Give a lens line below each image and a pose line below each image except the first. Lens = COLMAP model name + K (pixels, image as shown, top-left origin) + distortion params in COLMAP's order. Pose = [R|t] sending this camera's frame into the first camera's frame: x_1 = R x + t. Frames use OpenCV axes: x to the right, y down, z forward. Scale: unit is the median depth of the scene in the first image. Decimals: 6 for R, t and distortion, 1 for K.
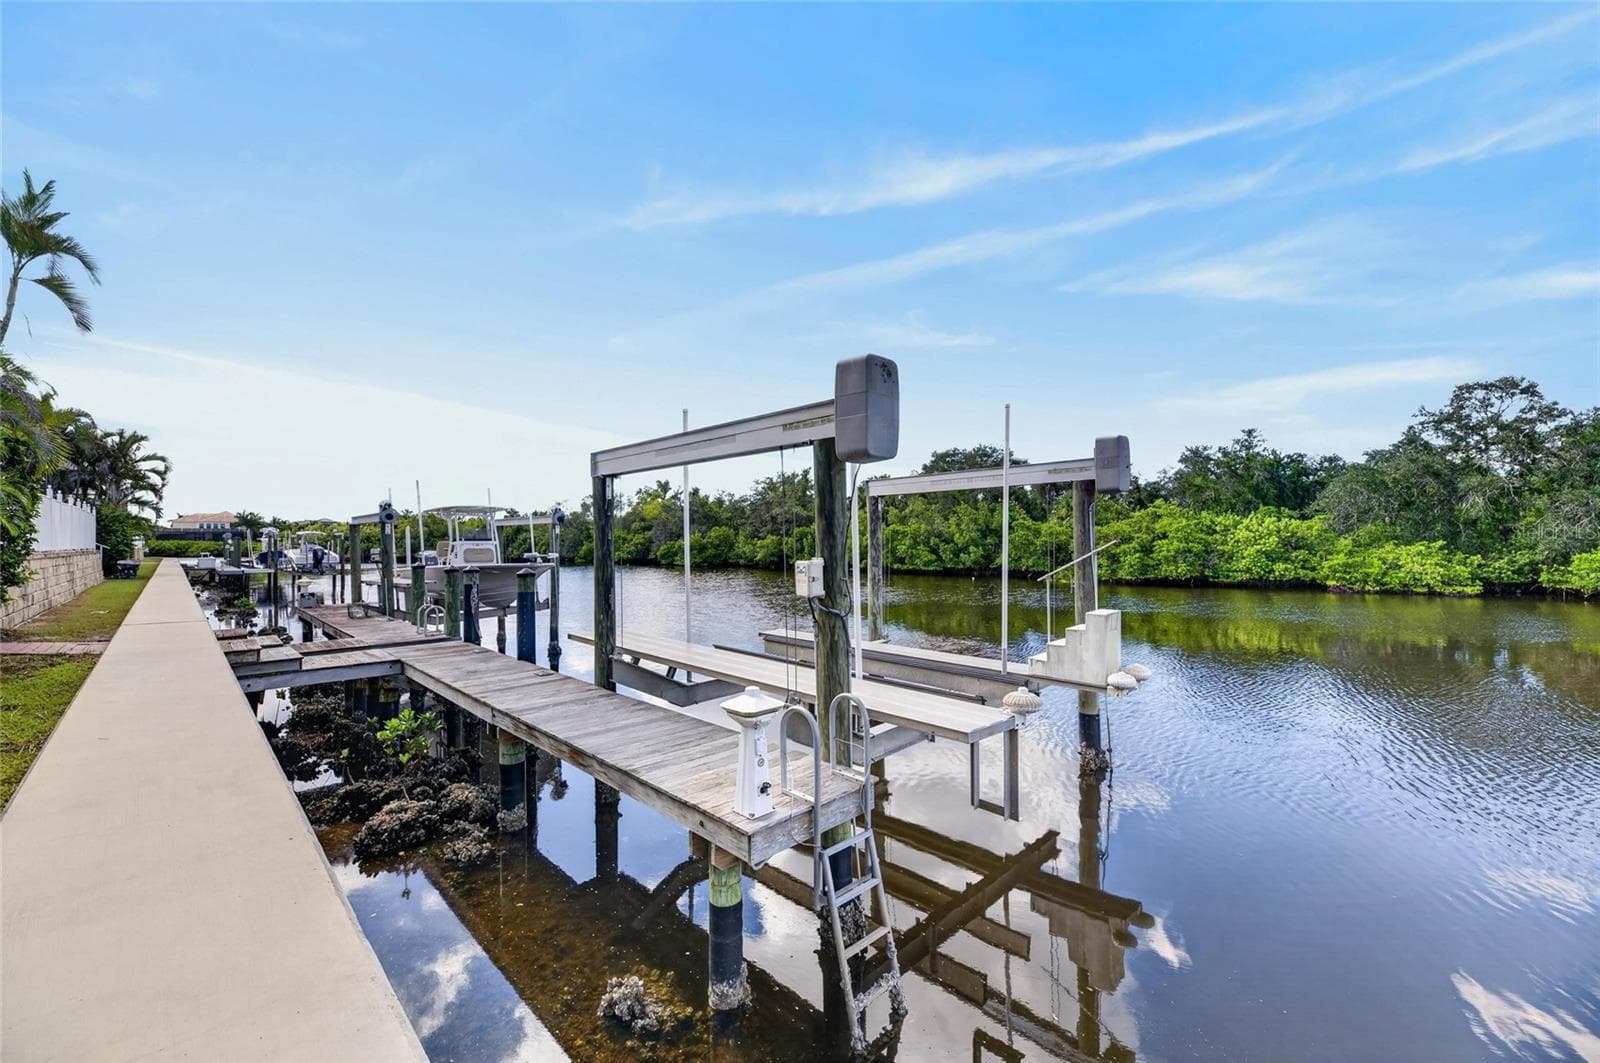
lens RADIAL K [[641.9, 0, 802.3], [0, 641.9, 538.5], [0, 0, 1]] dist [0.015207, -0.002273]
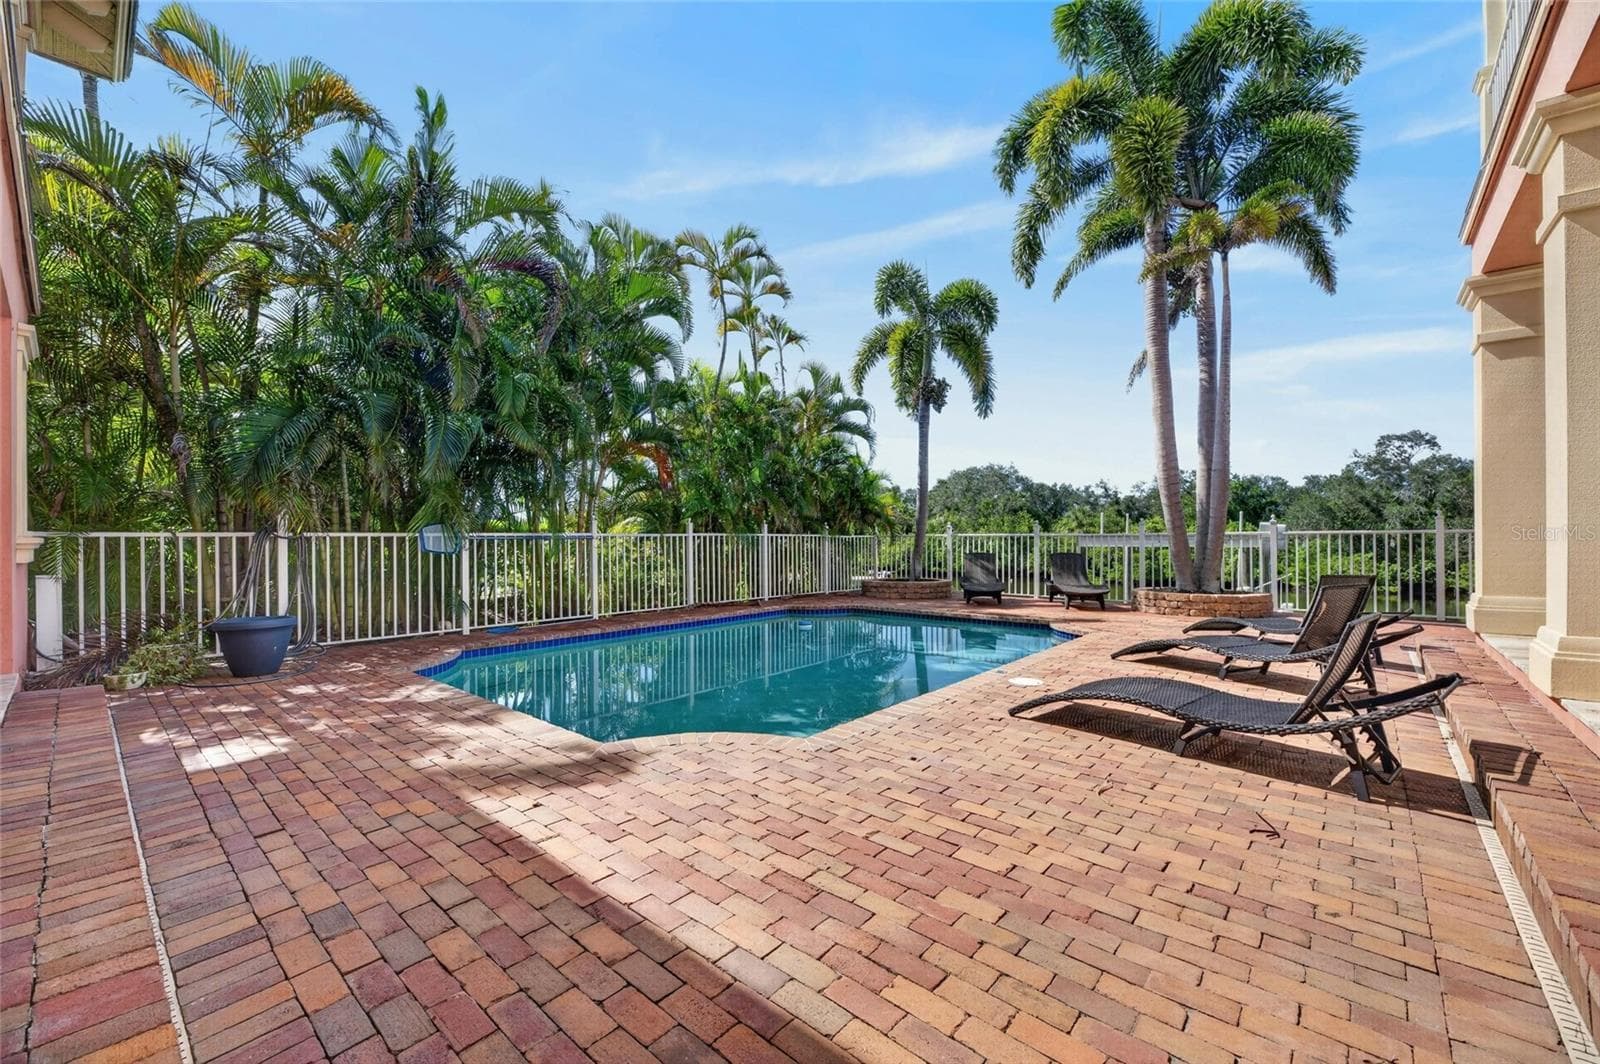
lens RADIAL K [[641.9, 0, 813.3], [0, 641.9, 535.4], [0, 0, 1]] dist [0.015207, -0.002273]
pose [[0.995736, 0.003958, 0.092169, -0.274352], [-0.003755, 0.999990, -0.002368, -0.025042], [-0.092177, 0.002011, 0.995741, -0.215573]]
